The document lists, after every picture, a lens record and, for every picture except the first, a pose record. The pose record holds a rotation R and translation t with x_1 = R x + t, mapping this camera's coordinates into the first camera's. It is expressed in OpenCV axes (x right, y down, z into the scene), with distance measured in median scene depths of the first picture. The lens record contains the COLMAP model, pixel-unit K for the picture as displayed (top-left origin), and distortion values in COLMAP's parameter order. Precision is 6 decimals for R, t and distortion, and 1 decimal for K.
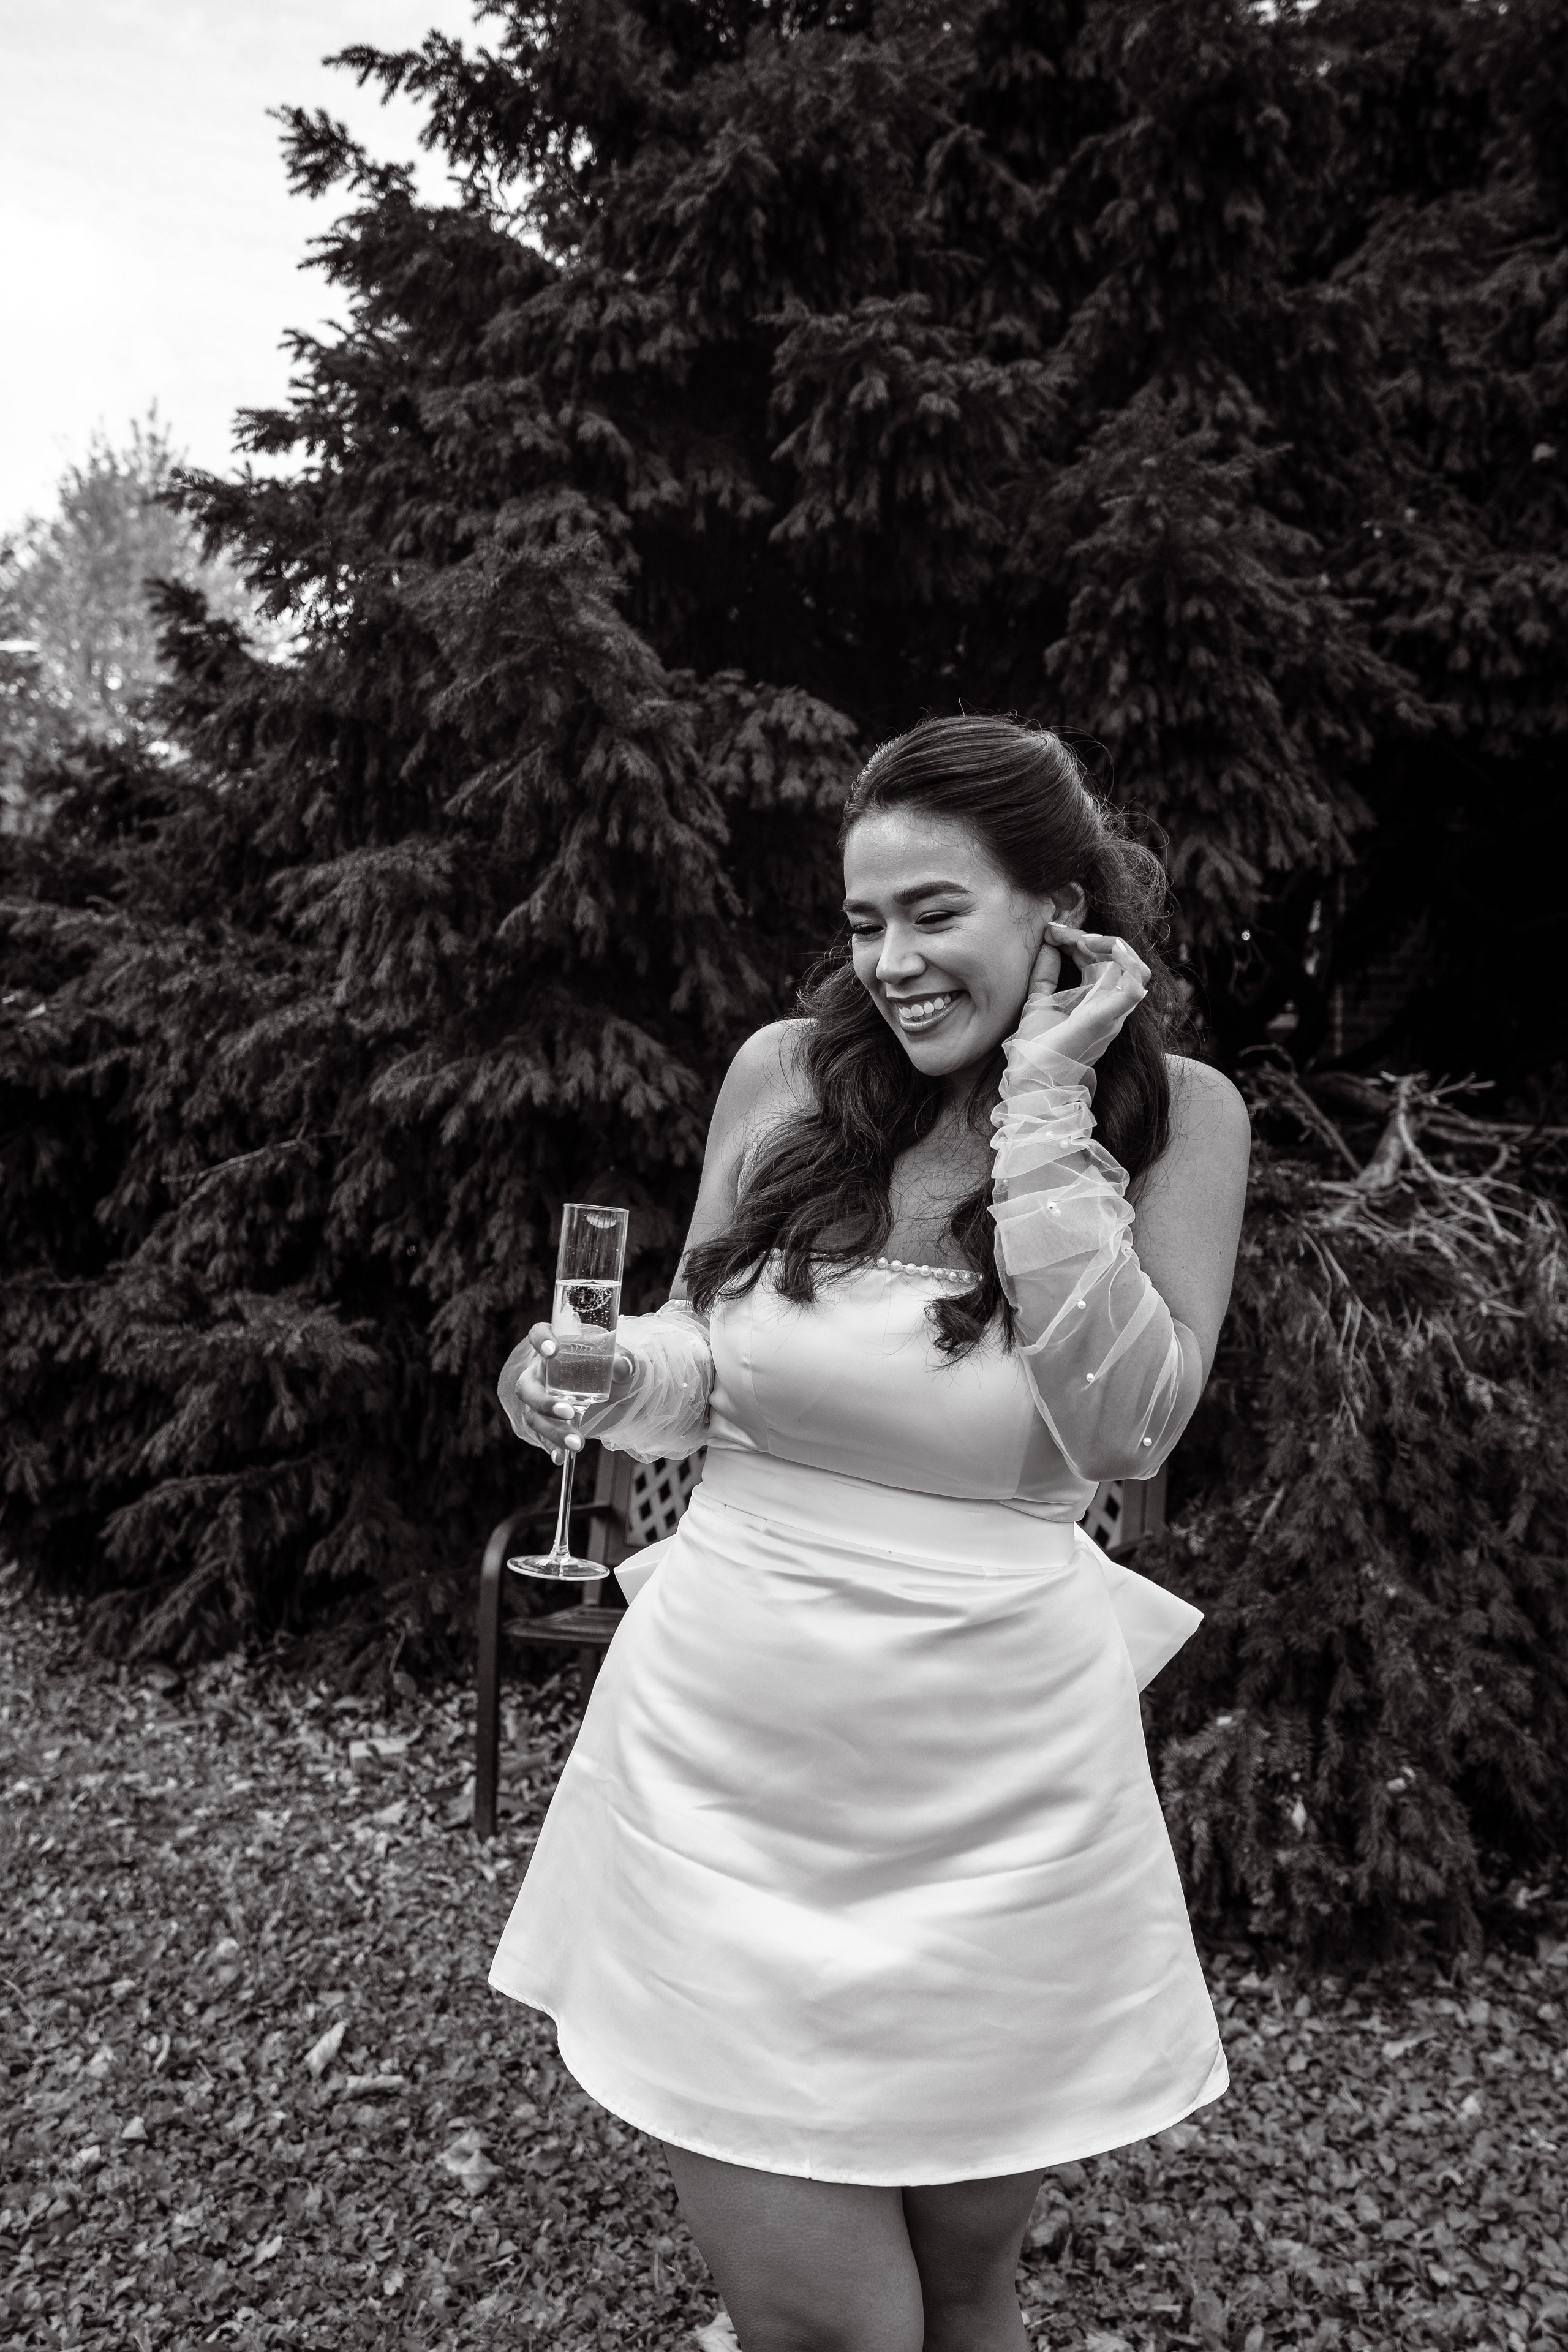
lens RADIAL K [[2219.9, 0, 783.2], [0, 2219.9, 1183.6], [0, 0, 1]] dist [0.044390, 0.067698]
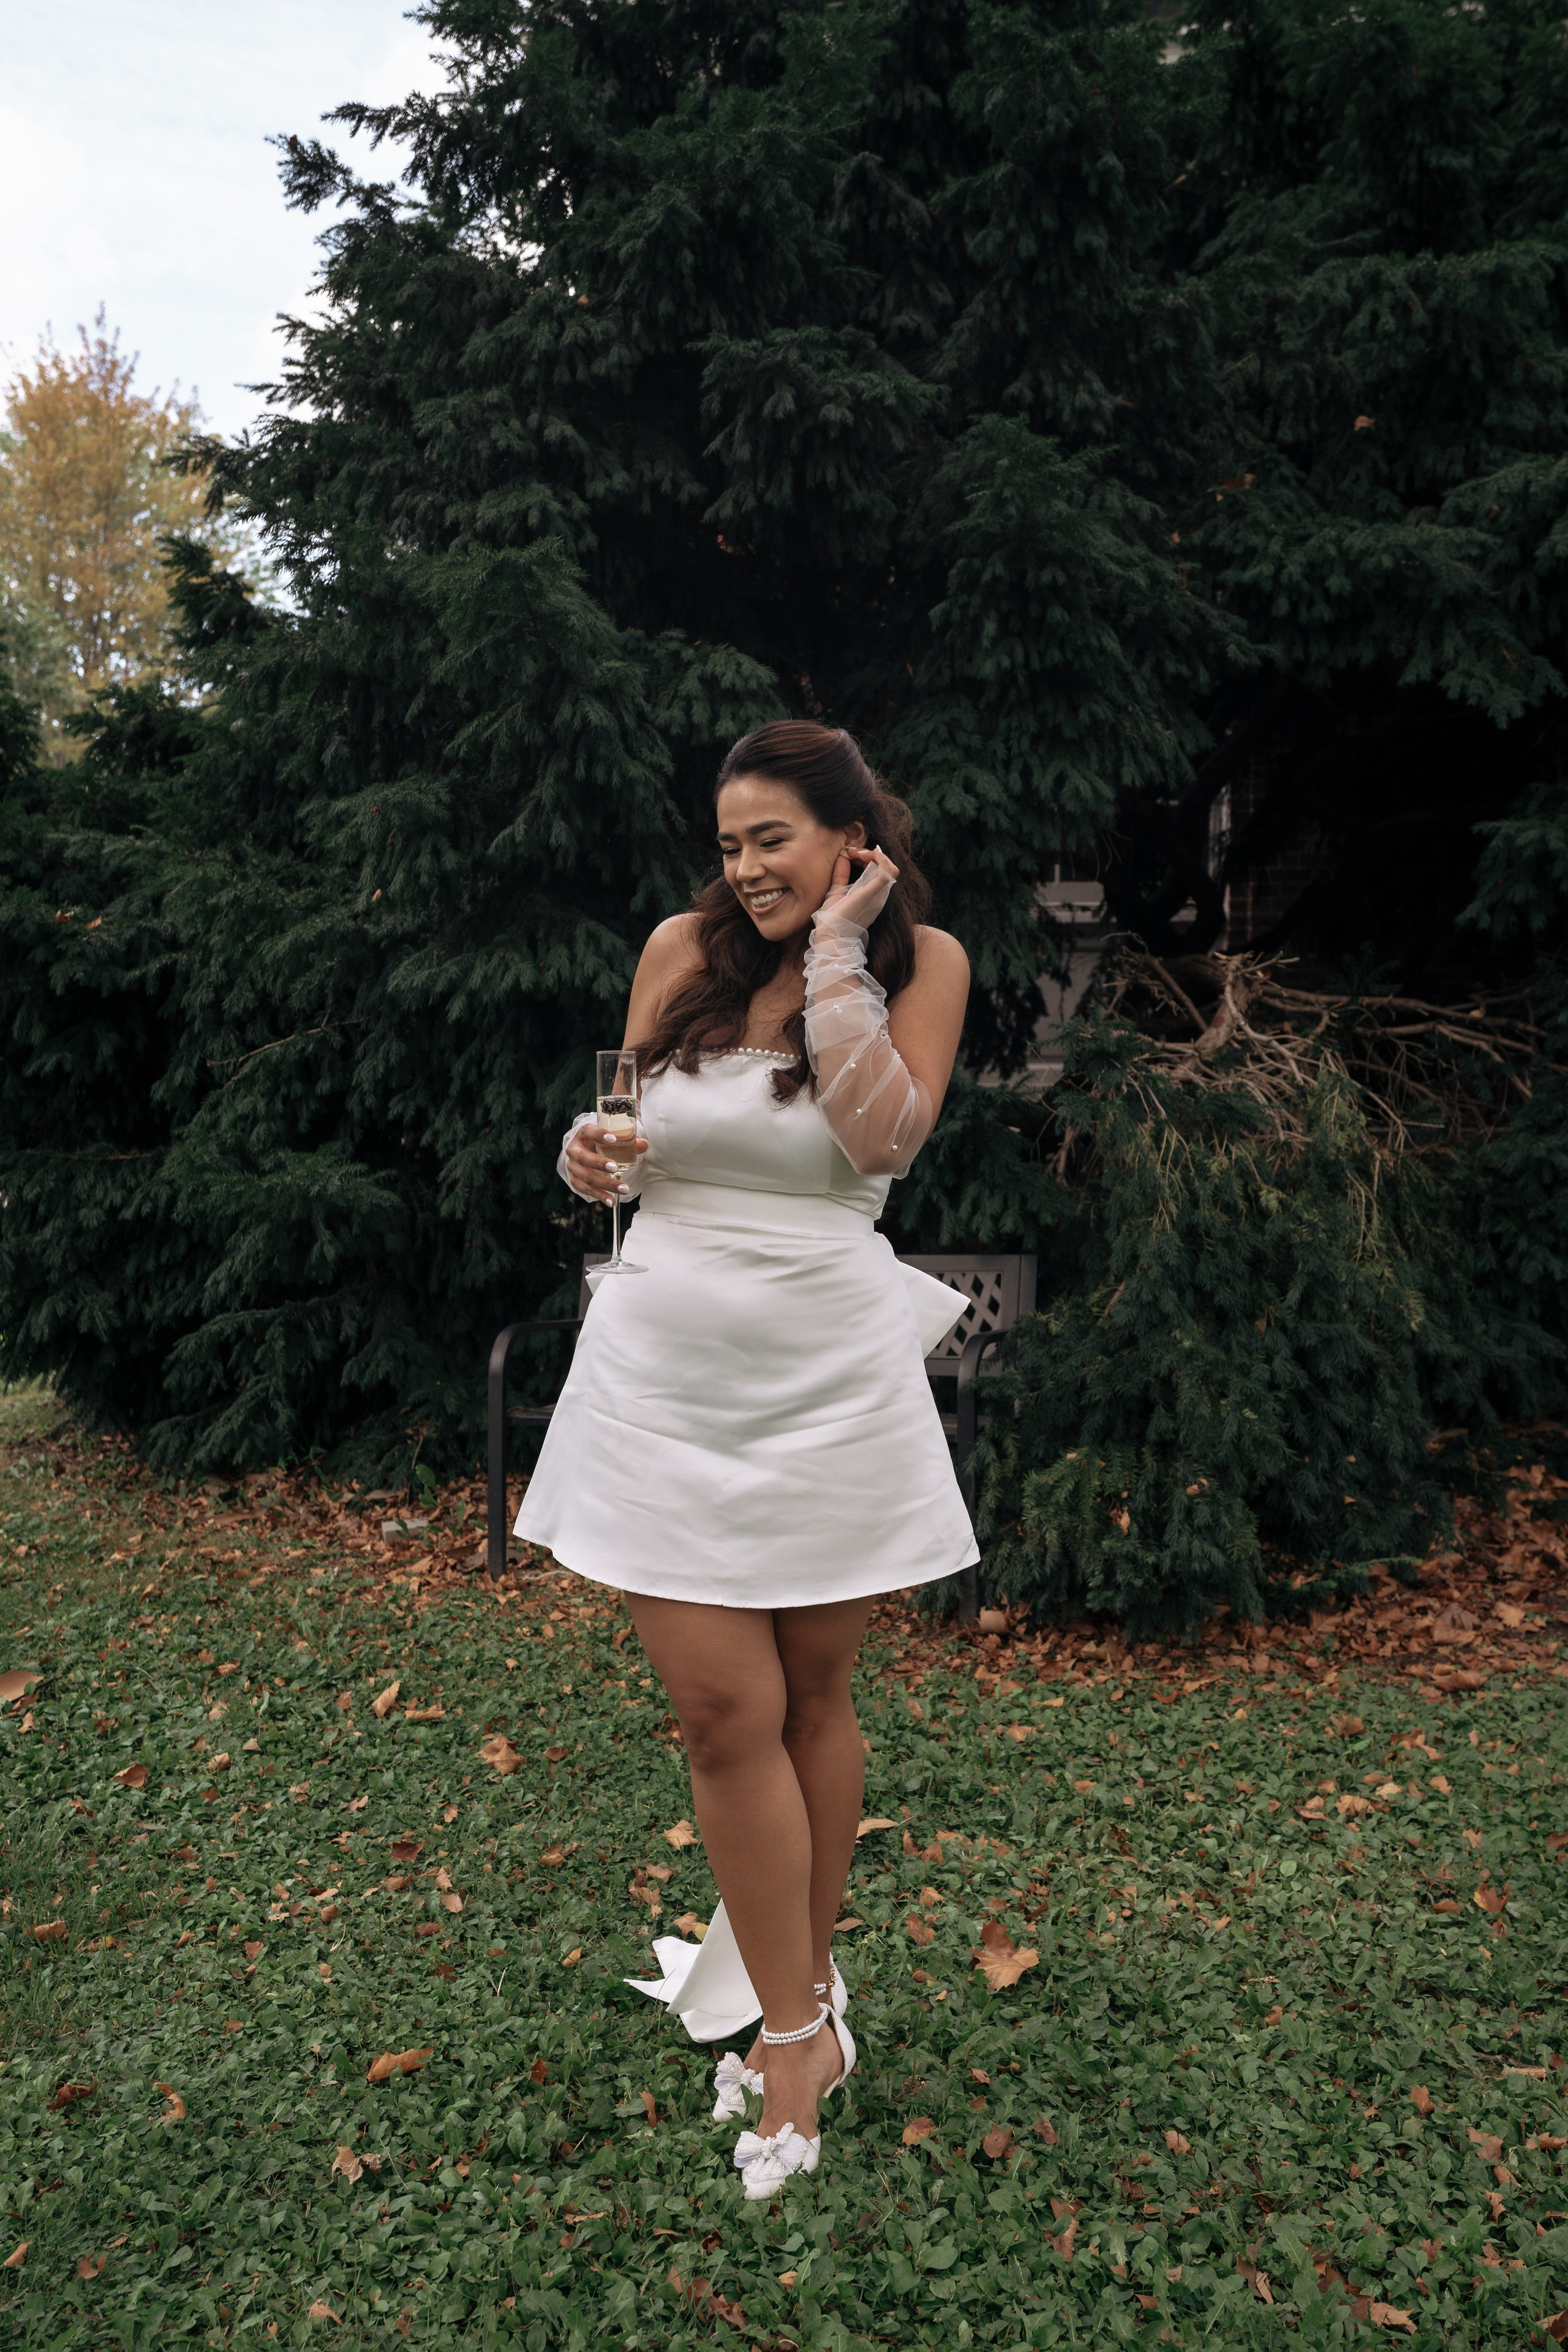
lens RADIAL K [[2252.8, 0, 782.0], [0, 2252.8, 1184.0], [0, 0, 1]] dist [0.045520, 0.069633]
pose [[0.999762, -0.019928, 0.008858, 0.018620], [0.019563, 0.999024, 0.039600, 0.024414], [-0.009639, -0.039418, 0.999176, -0.249565]]
